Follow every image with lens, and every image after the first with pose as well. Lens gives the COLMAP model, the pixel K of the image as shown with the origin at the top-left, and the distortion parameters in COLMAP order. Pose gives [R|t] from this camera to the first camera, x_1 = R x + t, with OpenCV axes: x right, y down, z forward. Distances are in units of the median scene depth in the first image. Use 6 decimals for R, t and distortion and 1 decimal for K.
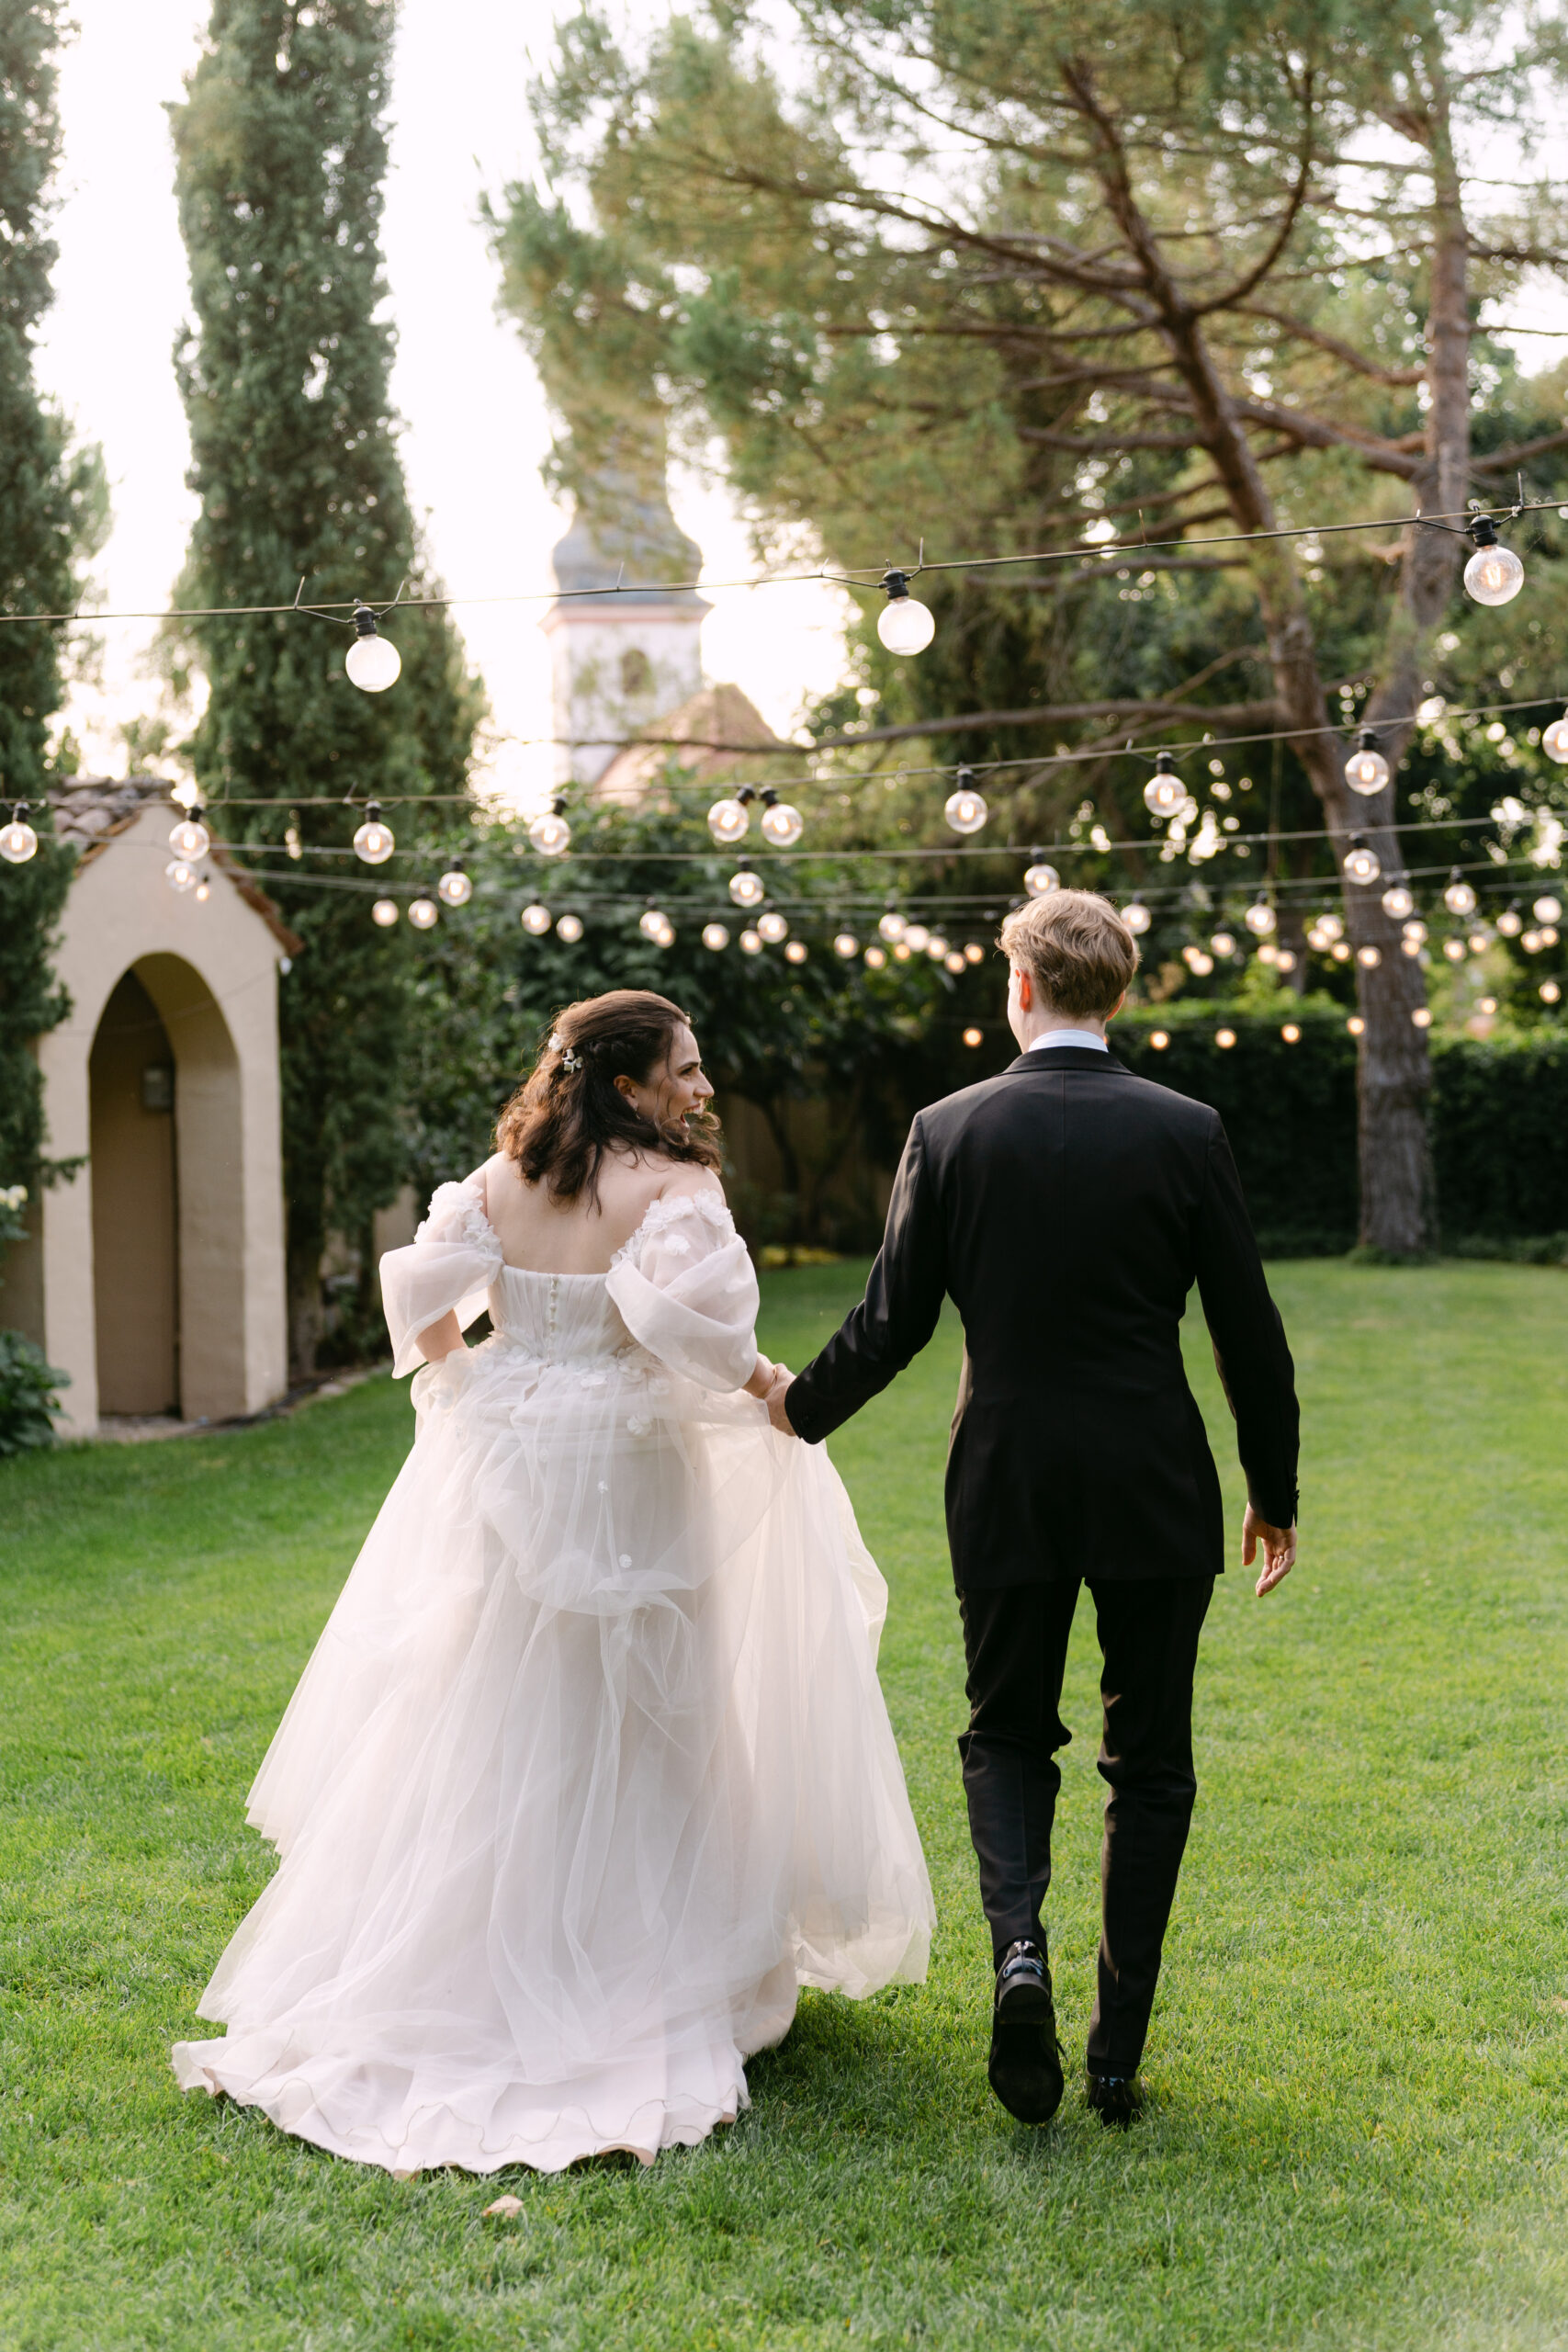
lens RADIAL K [[3526.4, 0, 779.8], [0, 3526.4, 1183.3], [0, 0, 1]] dist [-0.002288, 0.000000]
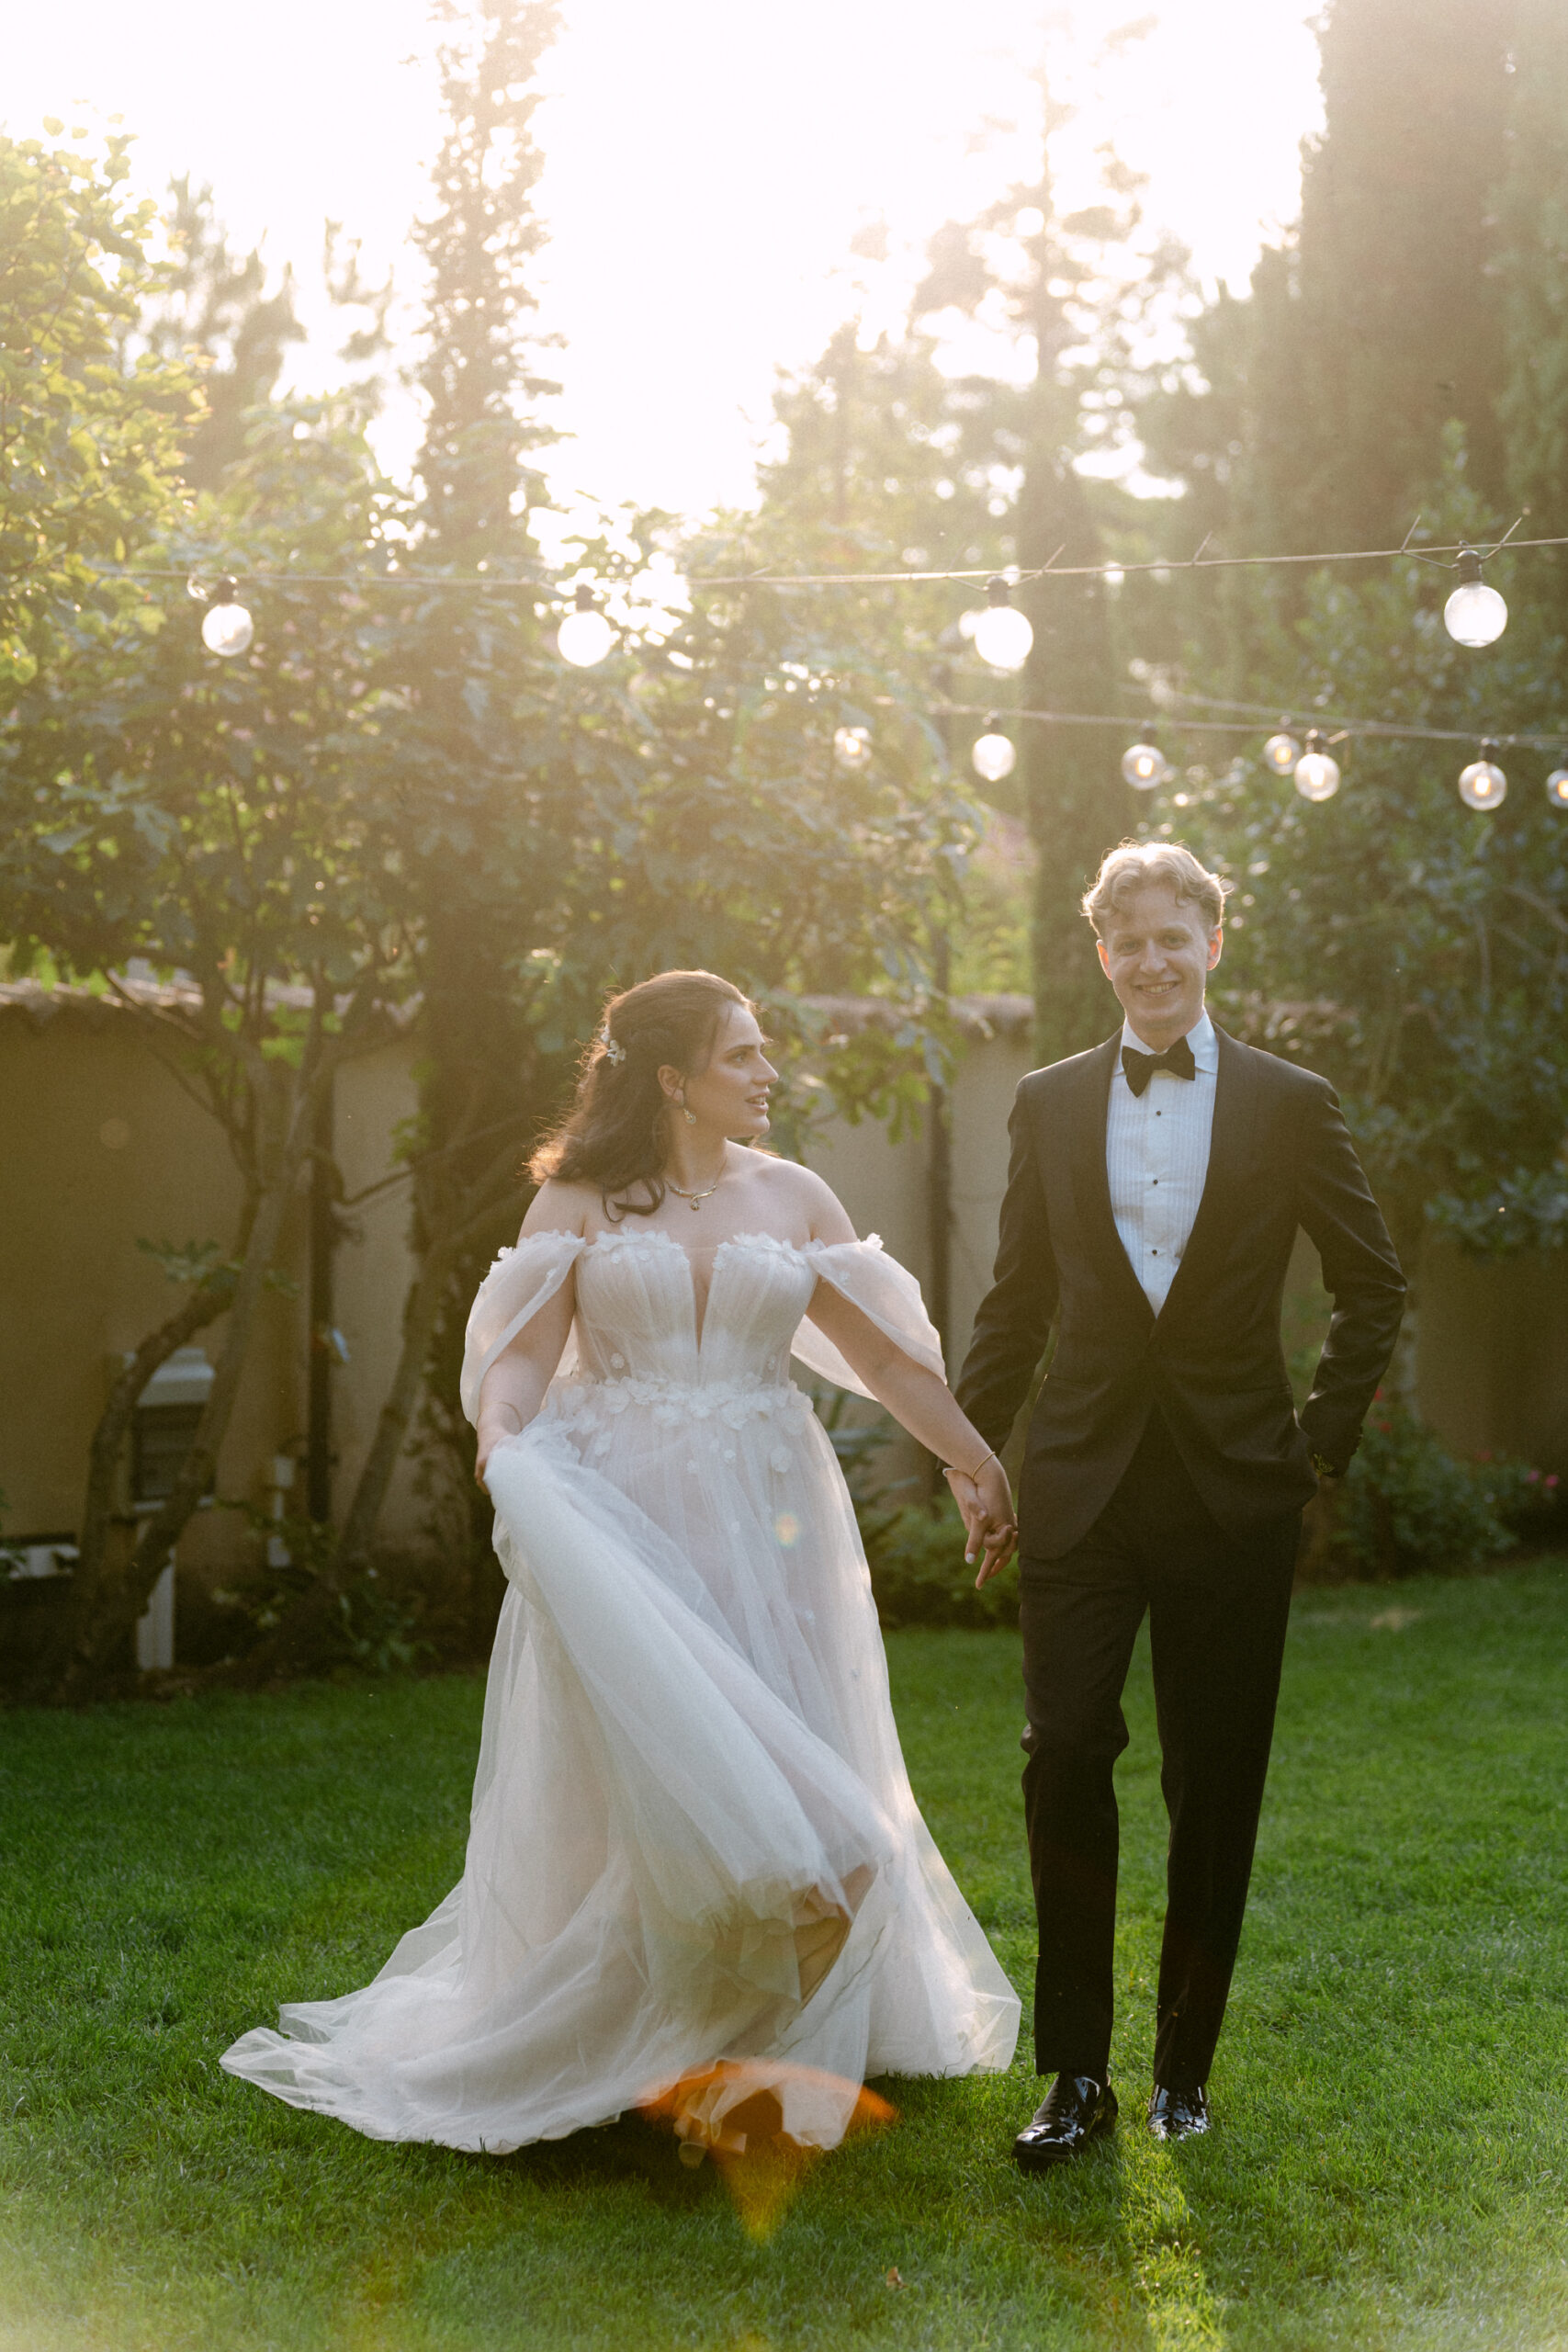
lens RADIAL K [[4820.8, 0, 807.3], [0, 4820.8, 1210.8], [0, 0, 1]] dist [0.048700, 0.000000]
pose [[0.859612, 0.046263, -0.508849, 0.102616], [-0.042235, 0.998918, 0.019469, -0.004825], [0.509199, 0.004756, 0.860635, -0.031285]]
